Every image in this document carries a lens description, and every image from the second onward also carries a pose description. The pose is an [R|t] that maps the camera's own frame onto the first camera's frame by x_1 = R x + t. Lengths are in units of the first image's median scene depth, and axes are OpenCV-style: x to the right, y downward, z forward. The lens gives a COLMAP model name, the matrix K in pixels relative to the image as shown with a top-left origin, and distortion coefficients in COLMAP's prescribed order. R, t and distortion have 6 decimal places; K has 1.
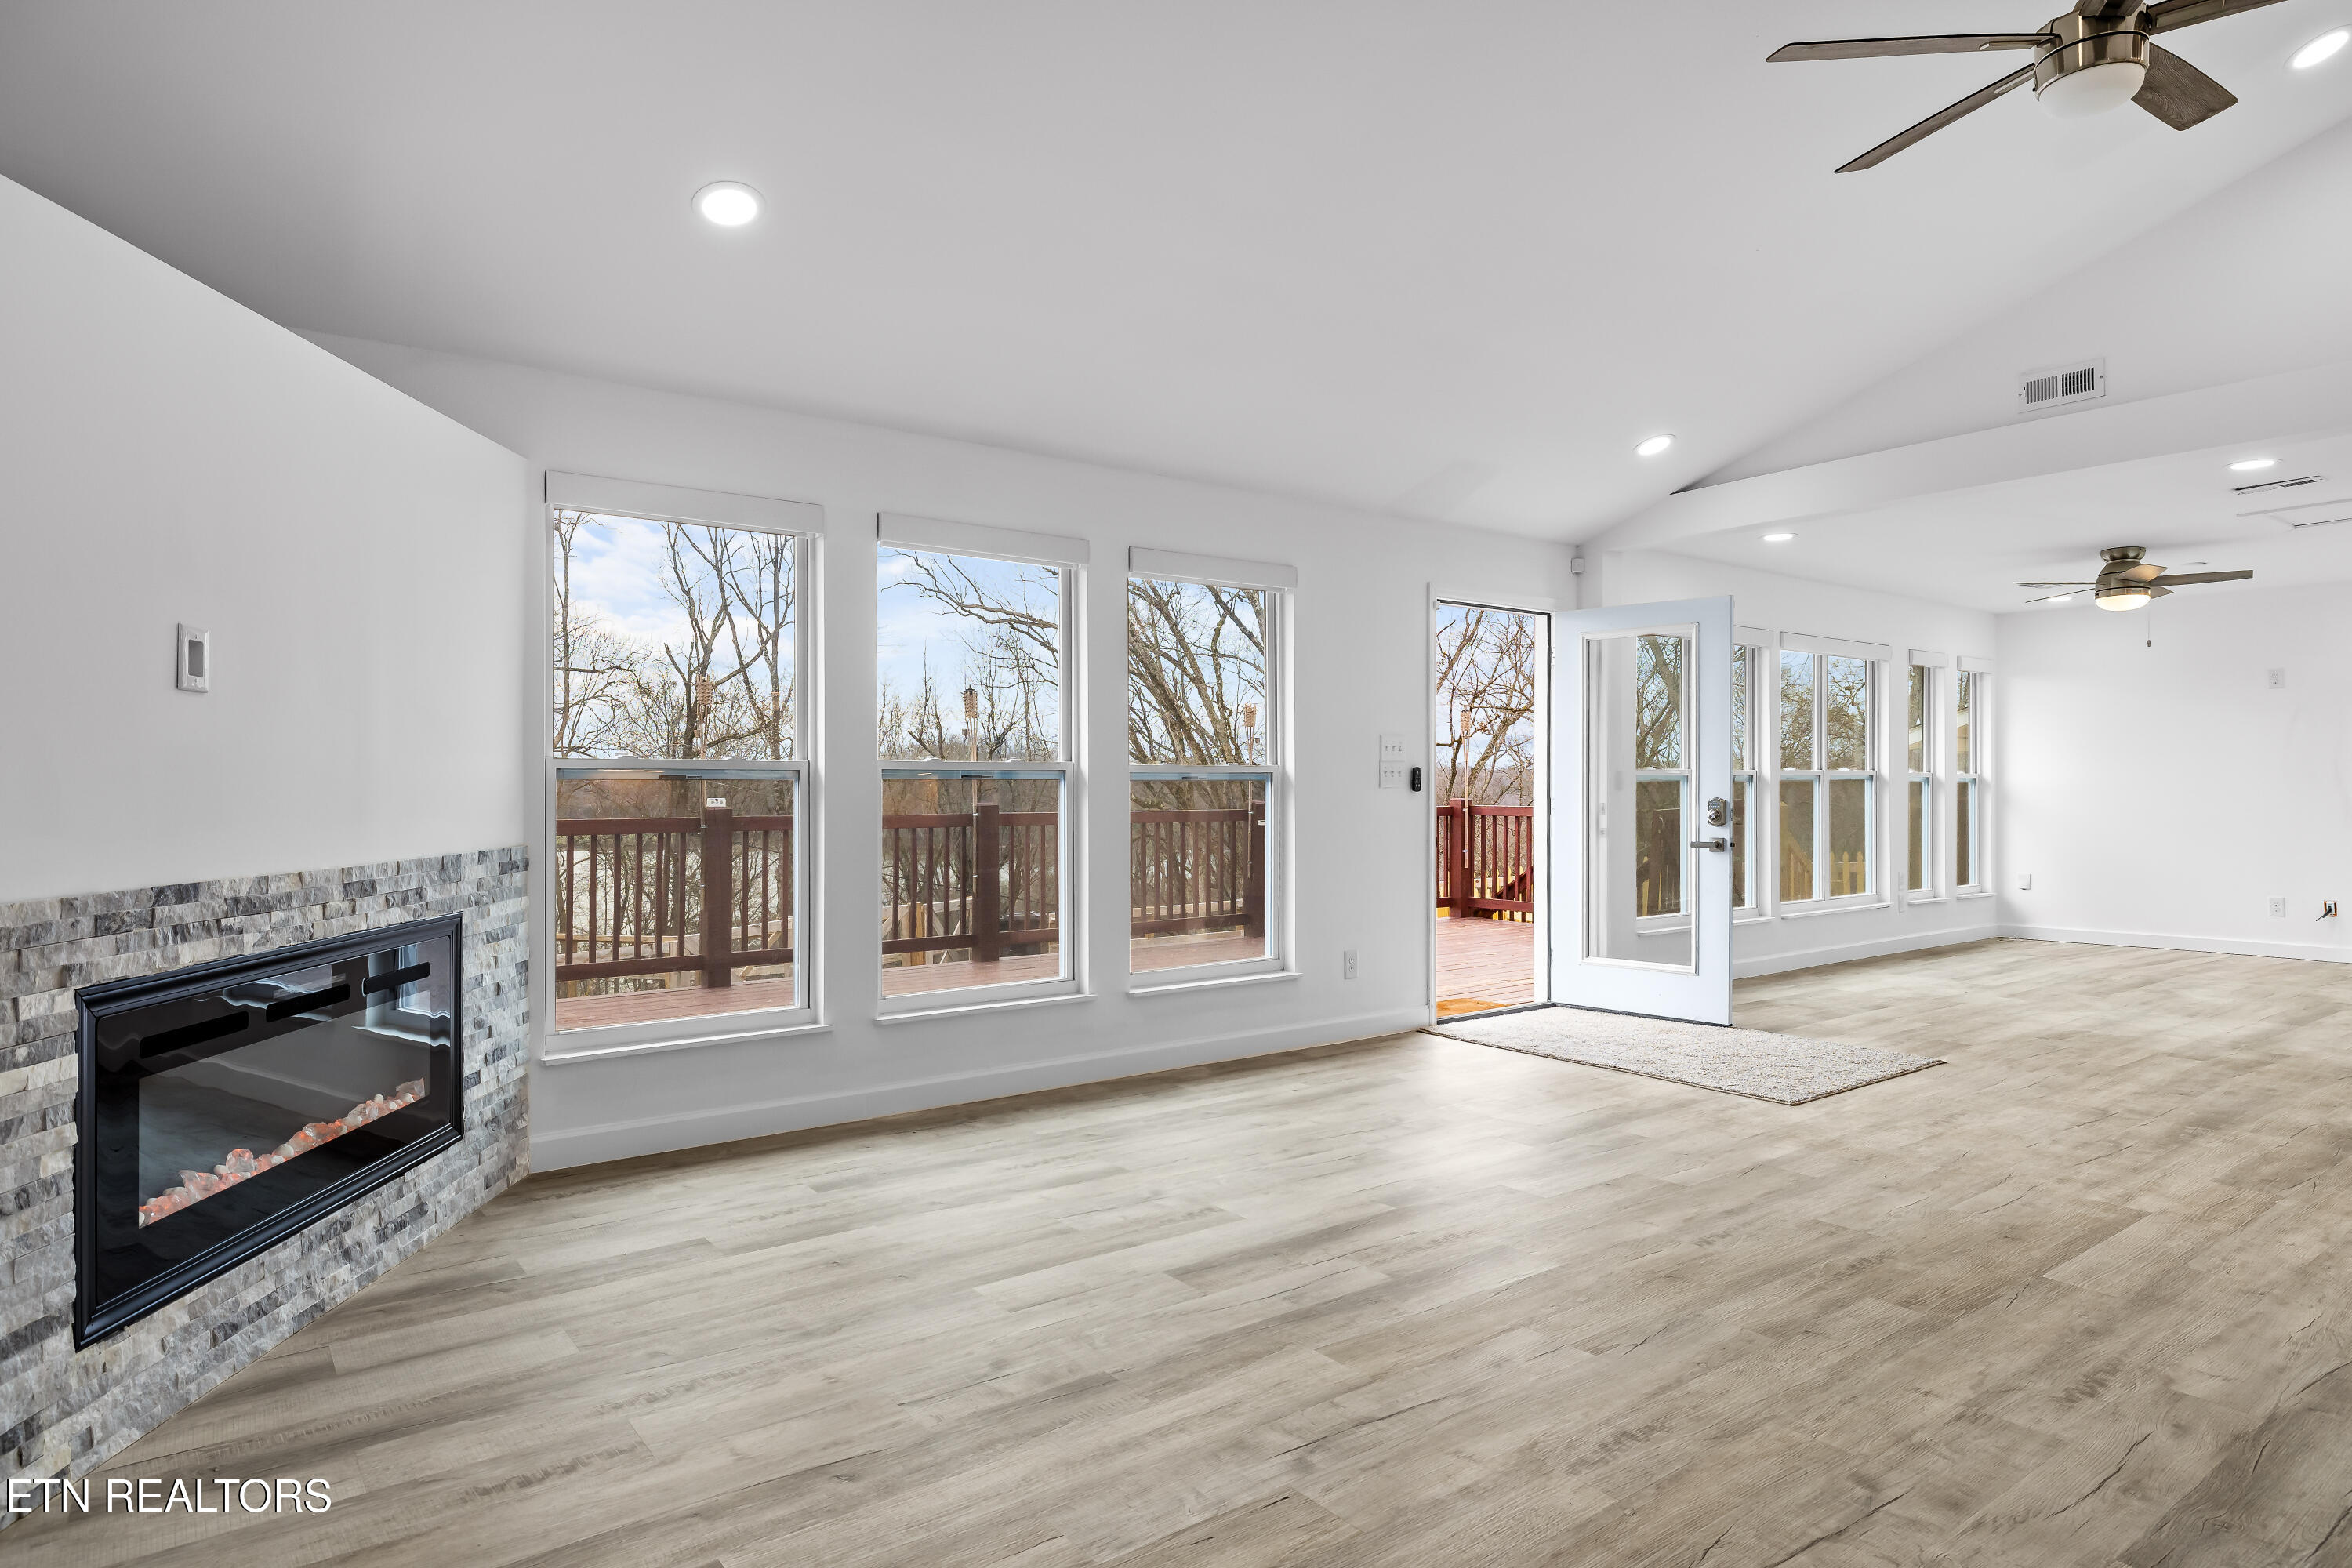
lens RADIAL K [[1330.2, 0, 1170.1], [0, 1330.2, 786.5], [0, 0, 1]] dist [-0.000198, -0.000884]
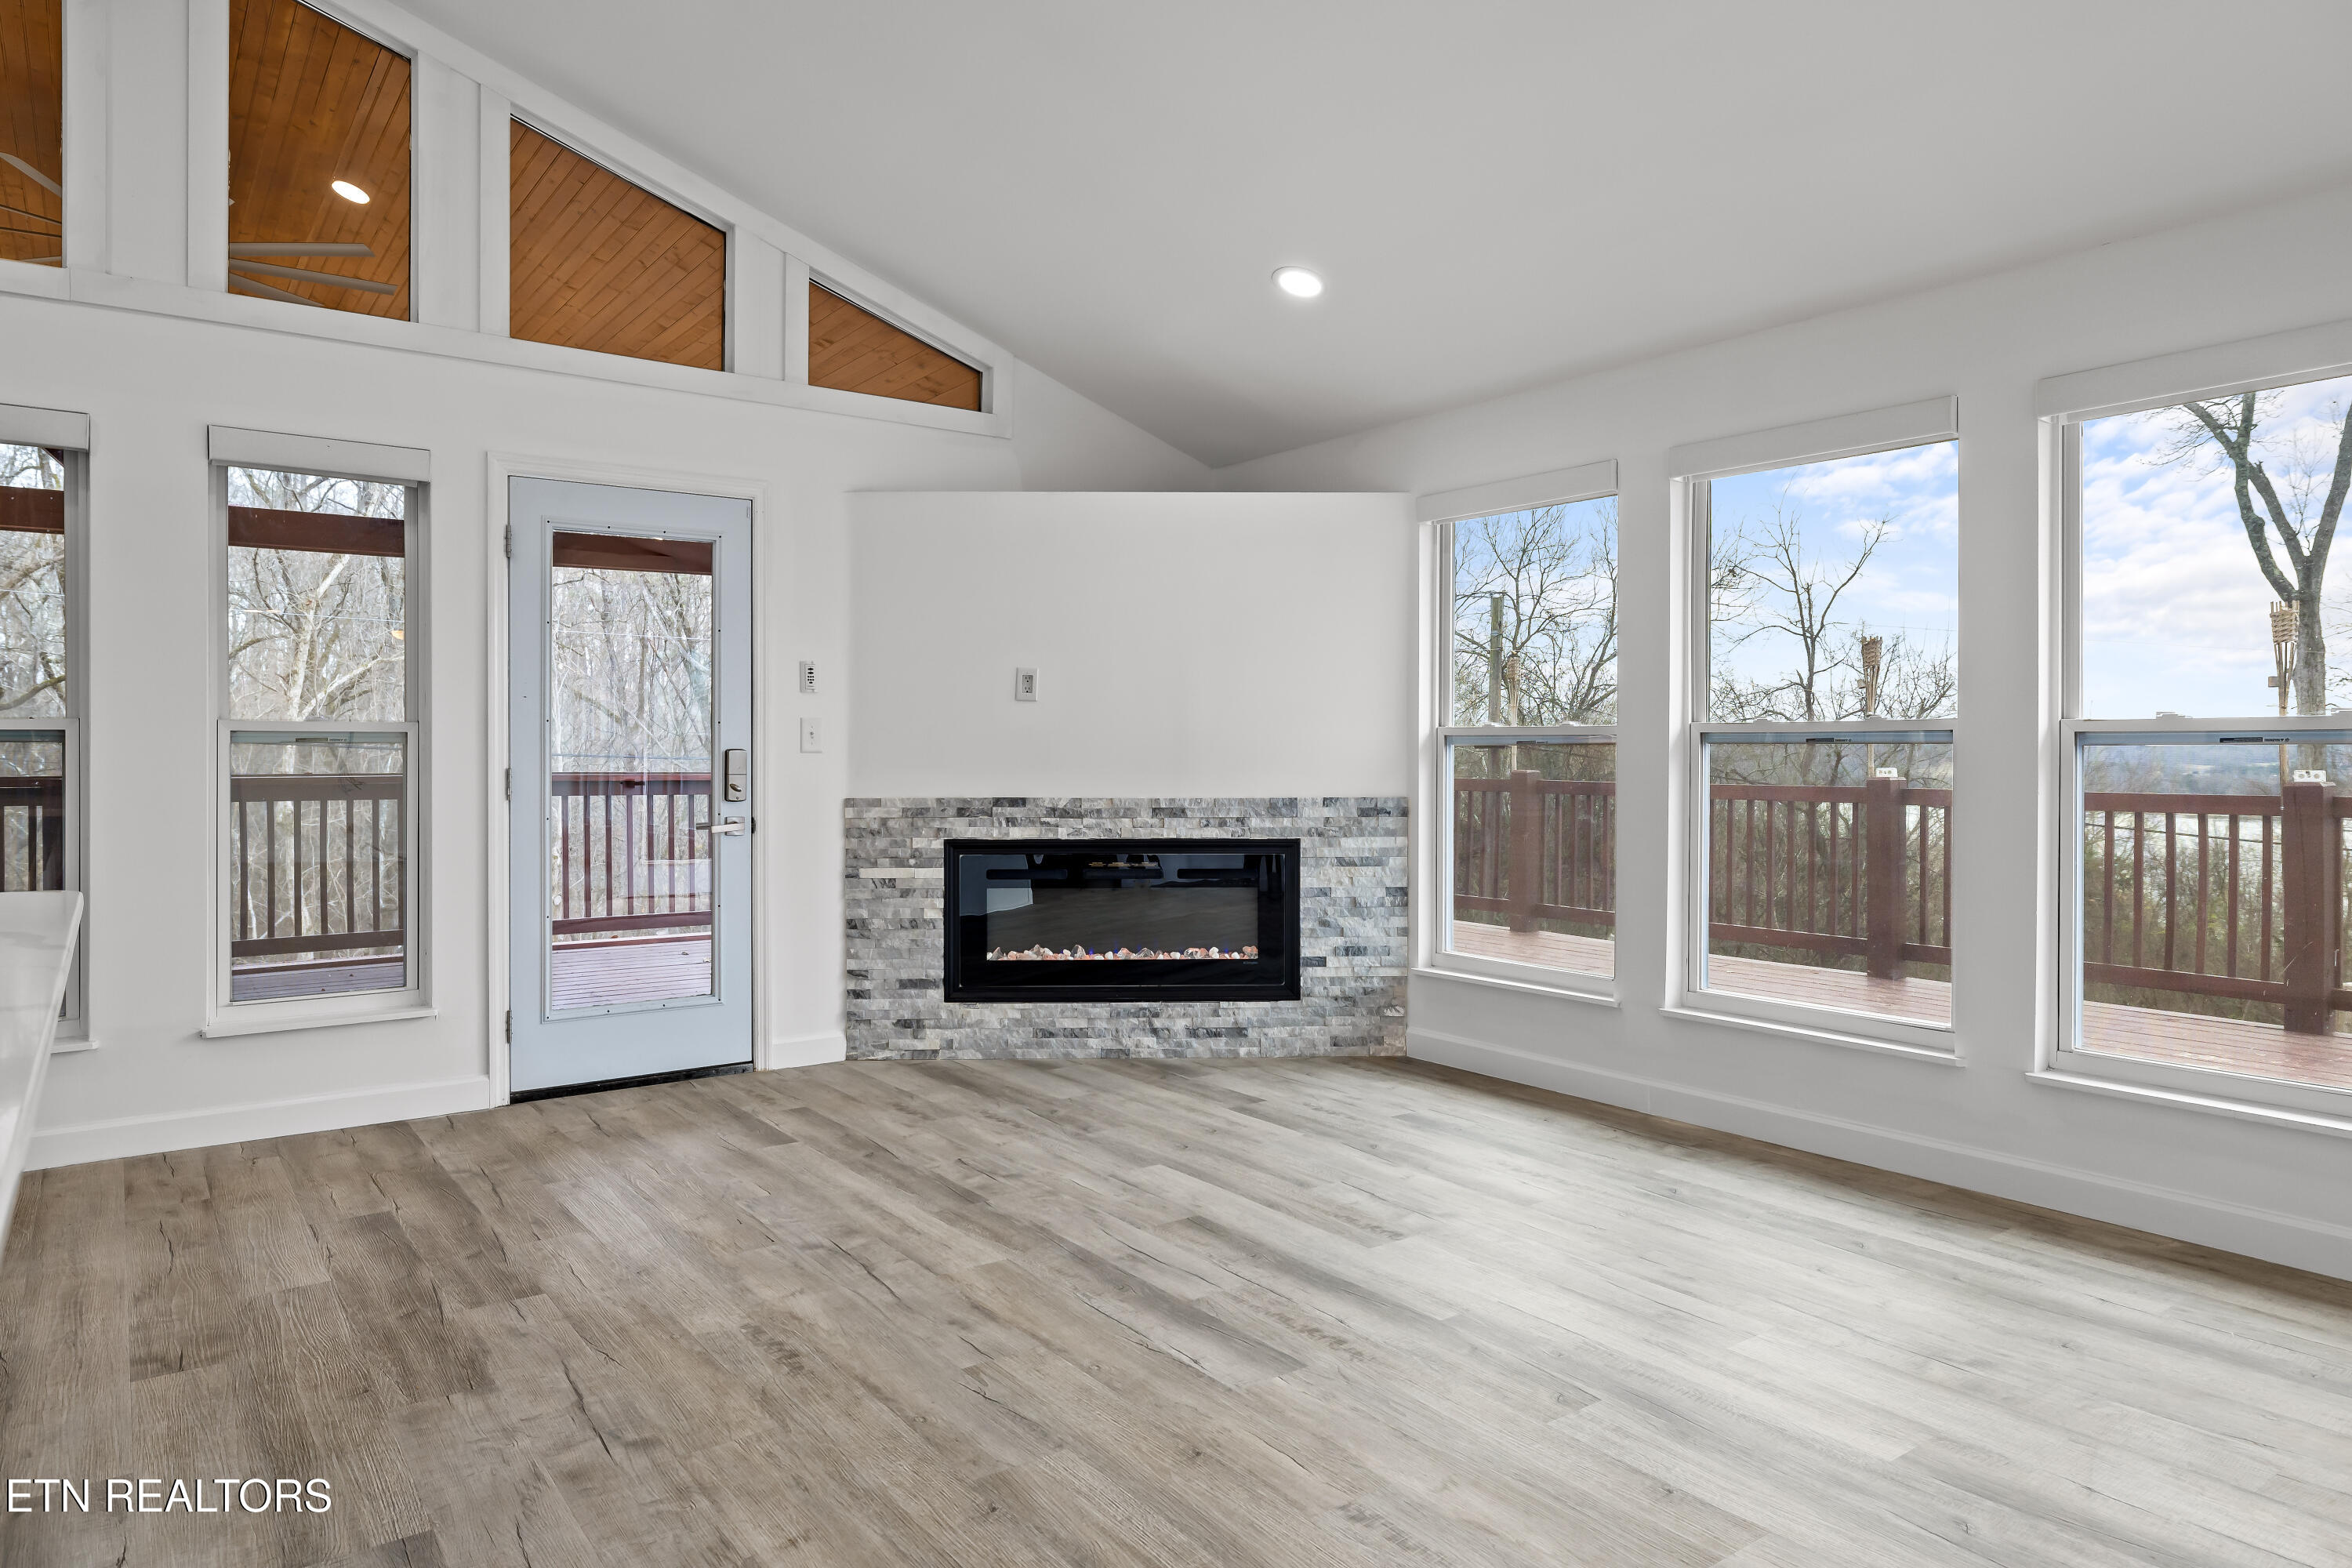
lens RADIAL K [[1445.9, 0, 1165.5], [0, 1445.9, 751.1], [0, 0, 1]] dist [0.001352, 0.001731]
pose [[-0.013459, 0.002118, -0.999907, 1.231185], [-0.003864, 0.999990, 0.002171, -0.002140], [0.999902, 0.003892, -0.013450, 1.077276]]
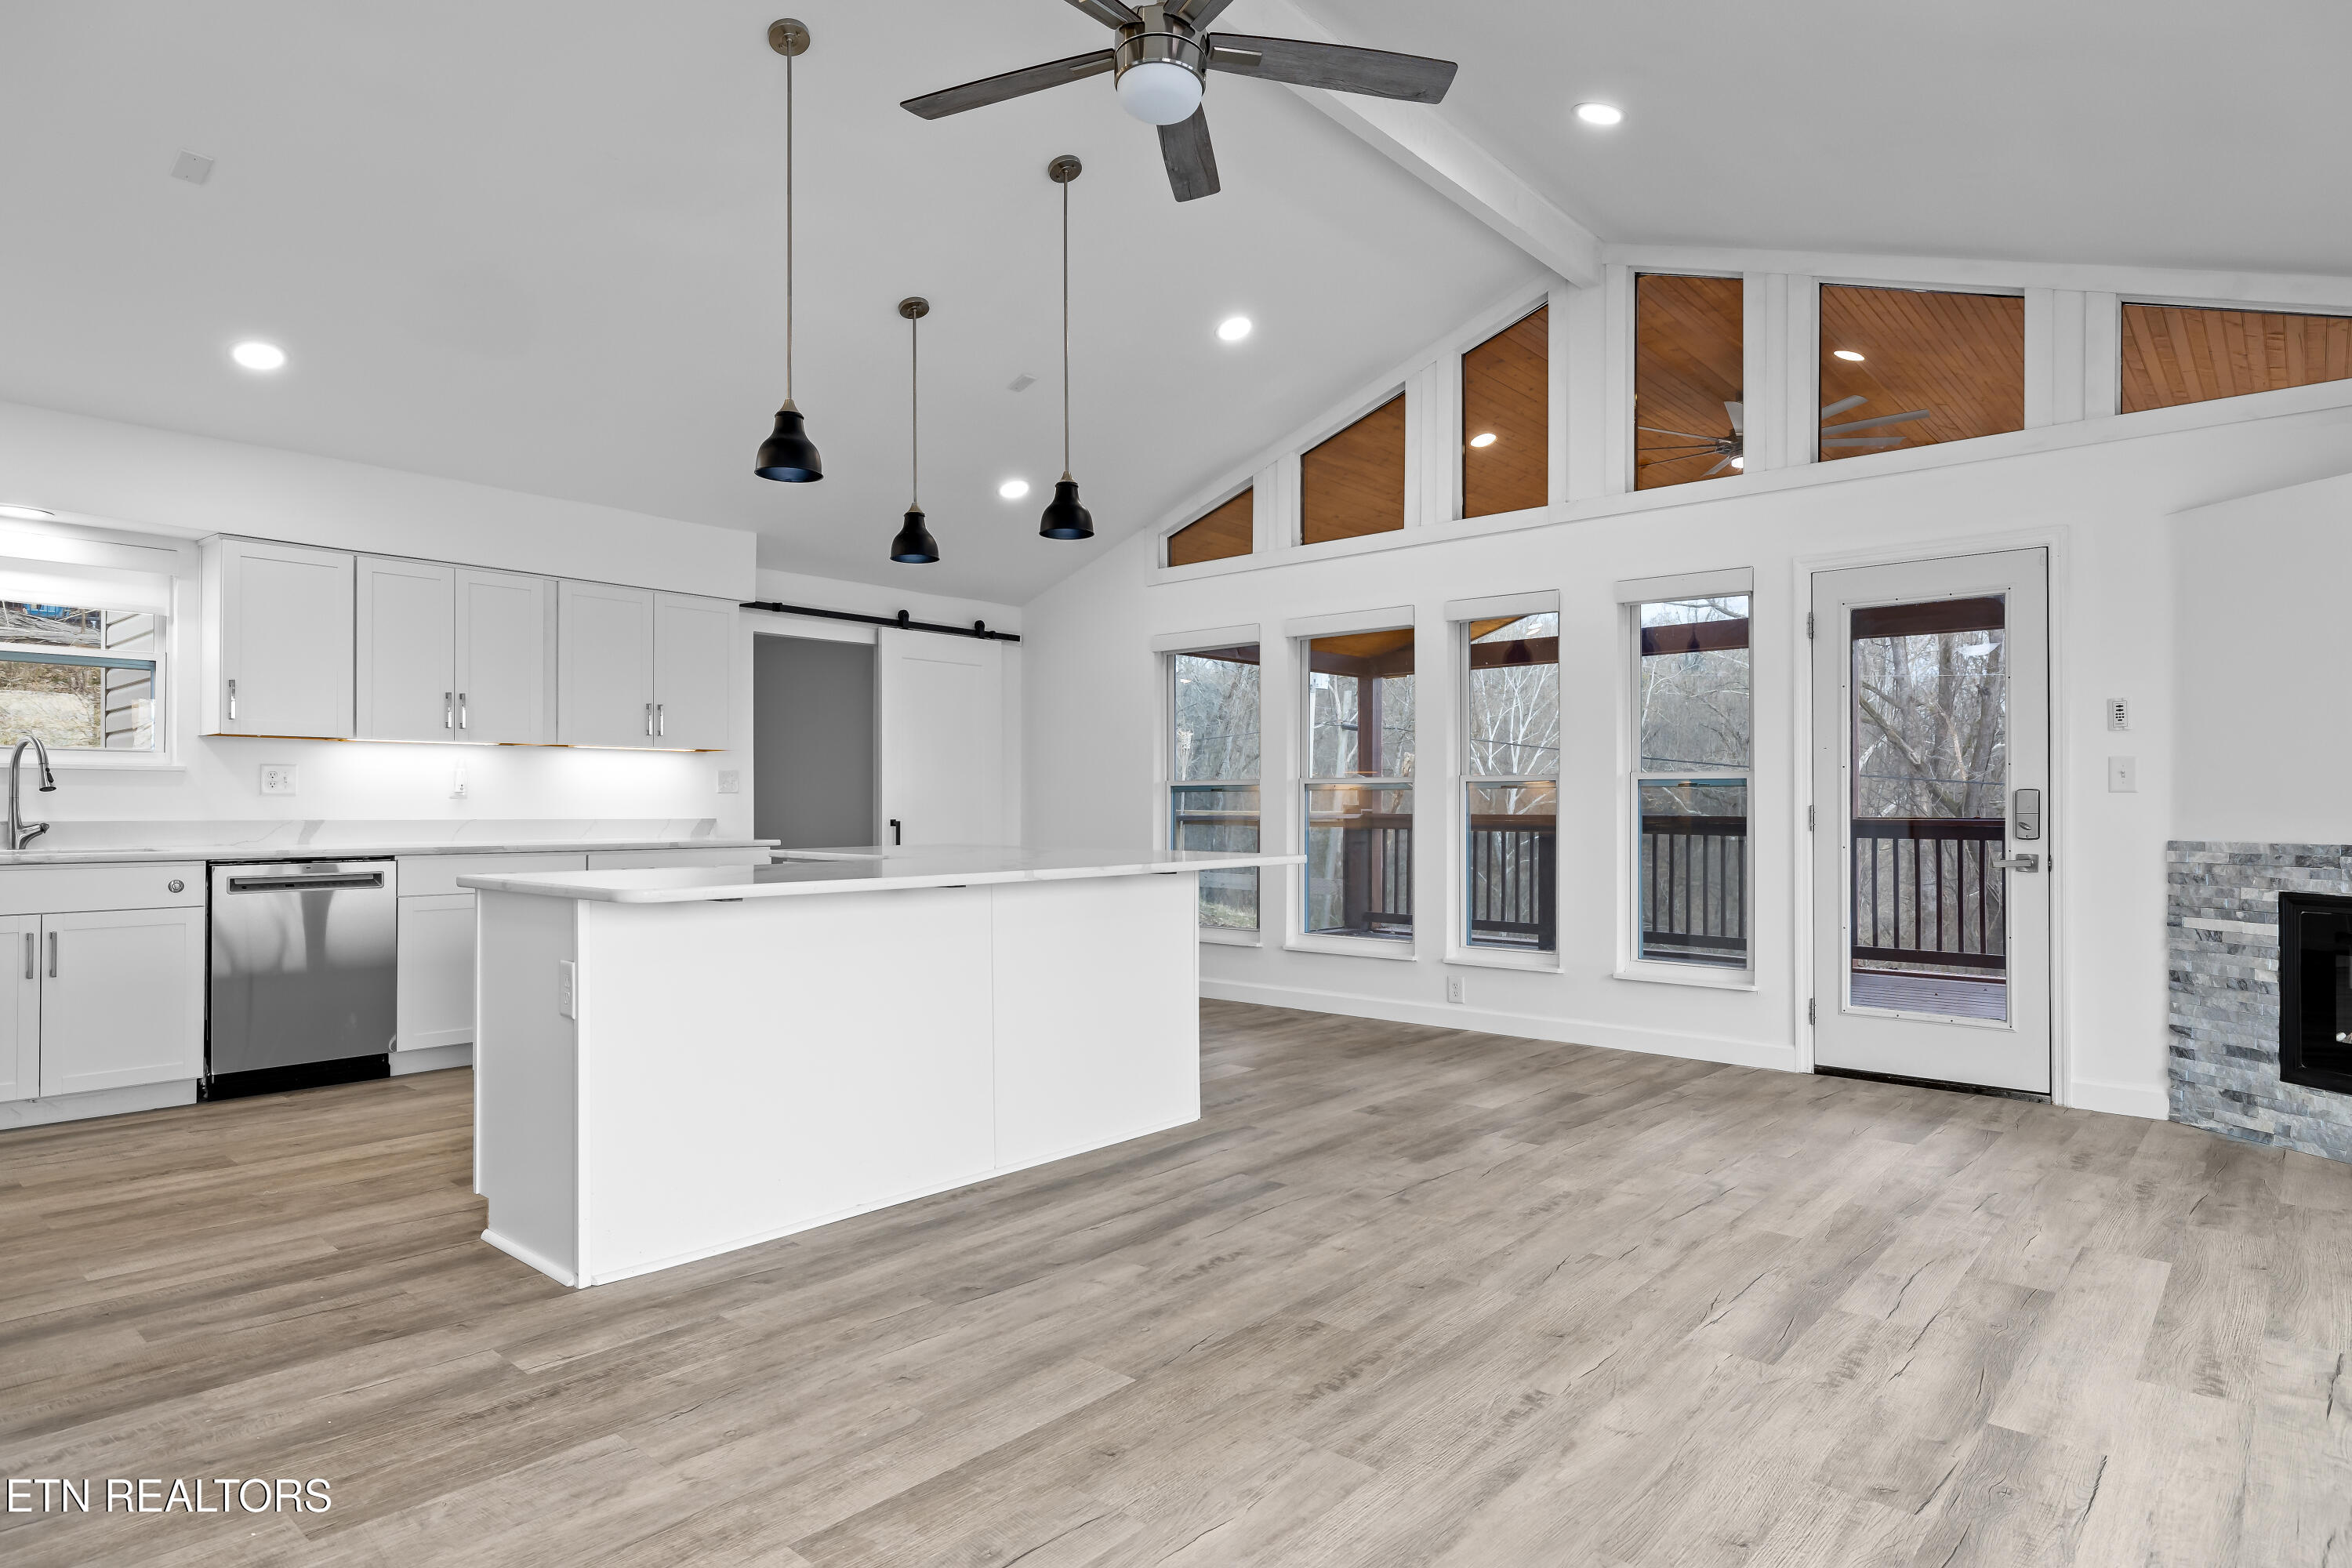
lens RADIAL K [[1302.4, 0, 1177.0], [0, 1302.4, 795.0], [0, 0, 1]] dist [-0.000653, -0.000204]
pose [[-0.979727, -0.003599, -0.200306, 0.862812], [-0.002899, 0.999989, -0.003787, 0.018294], [0.200317, -0.003130, -0.979726, 1.942494]]
